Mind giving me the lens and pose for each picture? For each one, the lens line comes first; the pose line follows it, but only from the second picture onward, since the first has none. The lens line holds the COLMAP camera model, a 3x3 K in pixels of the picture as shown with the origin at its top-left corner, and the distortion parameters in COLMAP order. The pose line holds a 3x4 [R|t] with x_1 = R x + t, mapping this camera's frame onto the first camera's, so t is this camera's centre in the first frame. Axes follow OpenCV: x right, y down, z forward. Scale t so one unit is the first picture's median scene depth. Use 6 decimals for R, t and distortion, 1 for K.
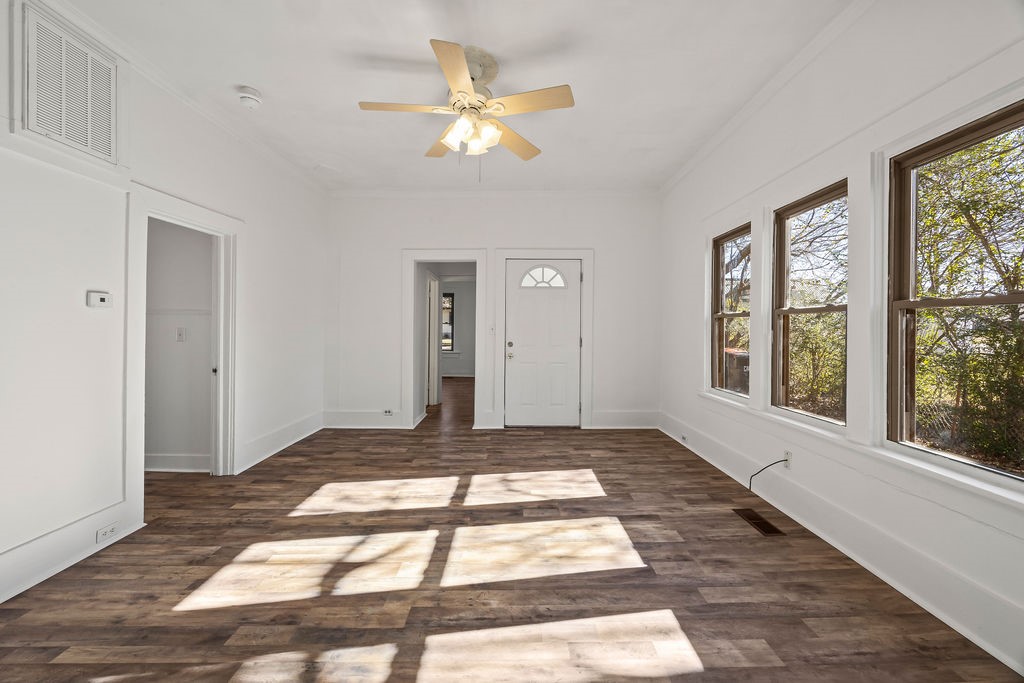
lens RADIAL K [[391.1, 0, 511.0], [0, 391.1, 342.0], [0, 0, 1]] dist [-0.002906, 0.000860]
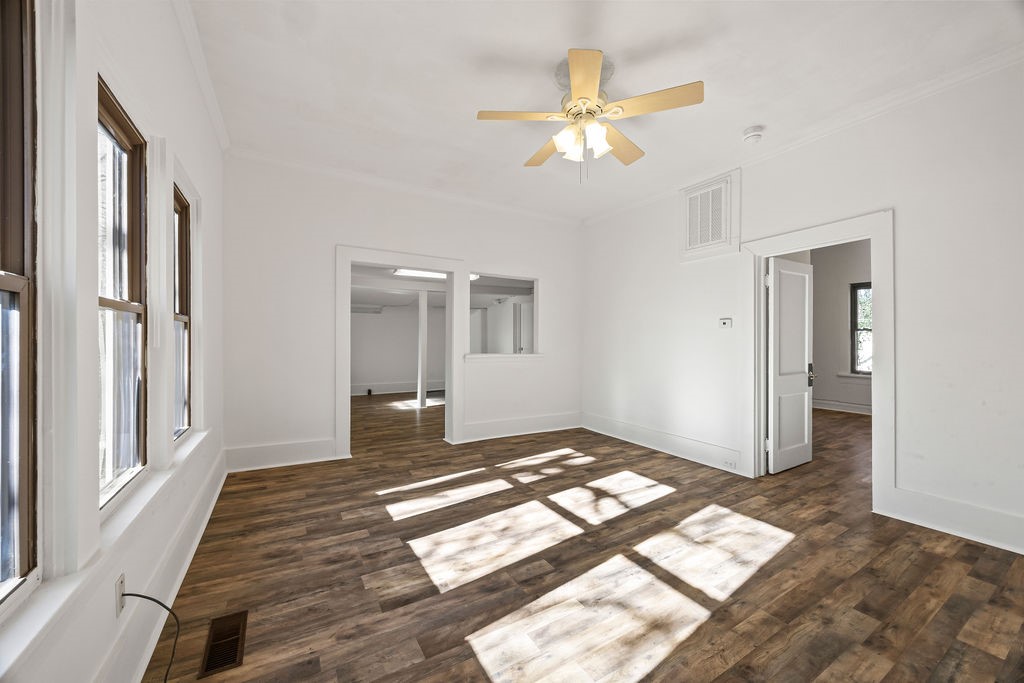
lens RADIAL K [[391.1, 0, 509.0], [0, 391.1, 340.7], [0, 0, 1]] dist [-0.002906, 0.000860]
pose [[-0.861393, -0.004592, -0.507919, 0.573179], [-0.023936, 0.999215, 0.031559, -0.059284], [0.507375, 0.039342, -0.860827, 1.802903]]
